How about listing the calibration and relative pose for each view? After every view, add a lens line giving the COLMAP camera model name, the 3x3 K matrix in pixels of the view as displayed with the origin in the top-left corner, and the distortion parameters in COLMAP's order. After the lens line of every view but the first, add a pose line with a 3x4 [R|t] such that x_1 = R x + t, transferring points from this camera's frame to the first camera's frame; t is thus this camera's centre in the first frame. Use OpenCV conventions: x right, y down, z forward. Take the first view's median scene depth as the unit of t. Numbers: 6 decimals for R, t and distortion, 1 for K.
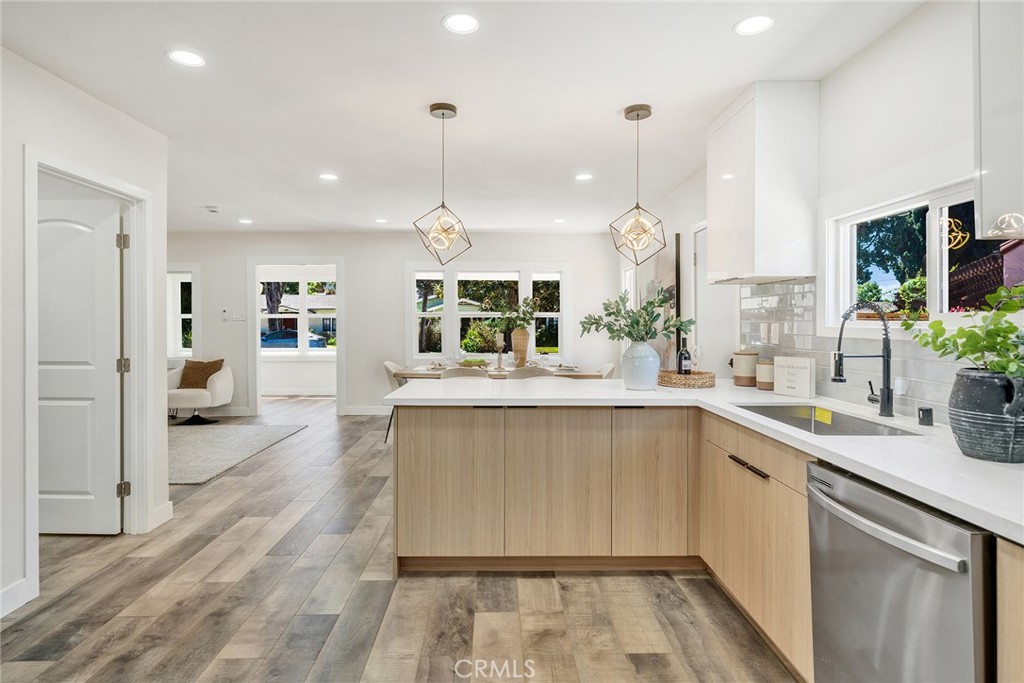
lens RADIAL K [[539.0, 0, 506.4], [0, 539.0, 324.4], [0, 0, 1]] dist [-0.000988, 0.000249]
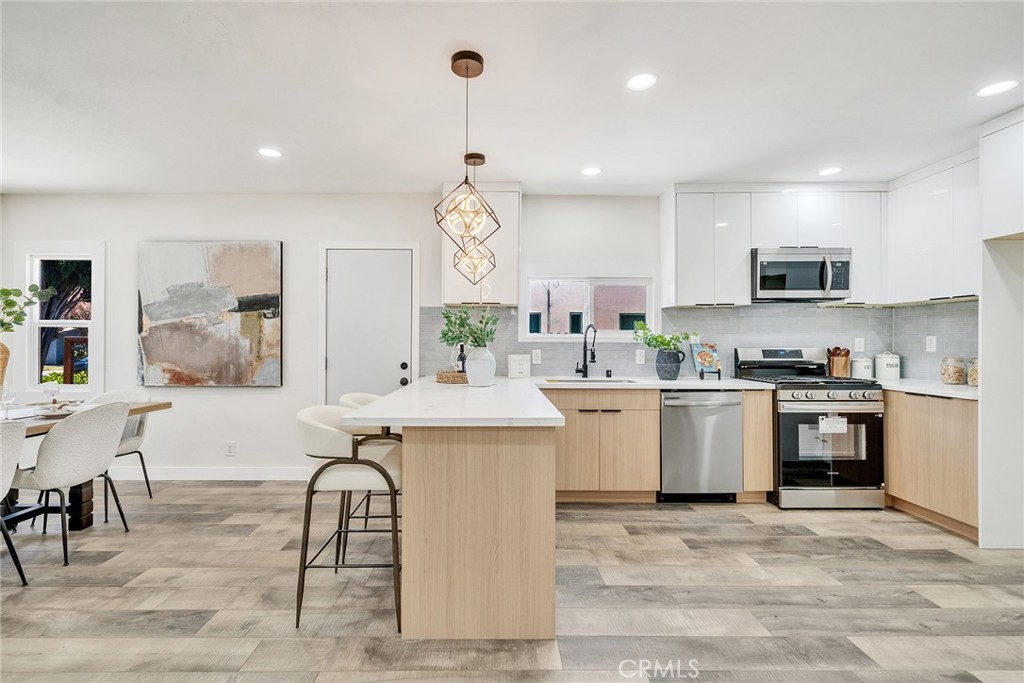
lens RADIAL K [[461.9, 0, 497.7], [0, 461.9, 343.2], [0, 0, 1]] dist [-0.000882, 0.000332]
pose [[0.003005, -0.002610, 0.999992, -0.916581], [0.002272, 0.999994, 0.002604, 0.022253], [-0.999993, 0.002264, 0.003011, 1.092036]]
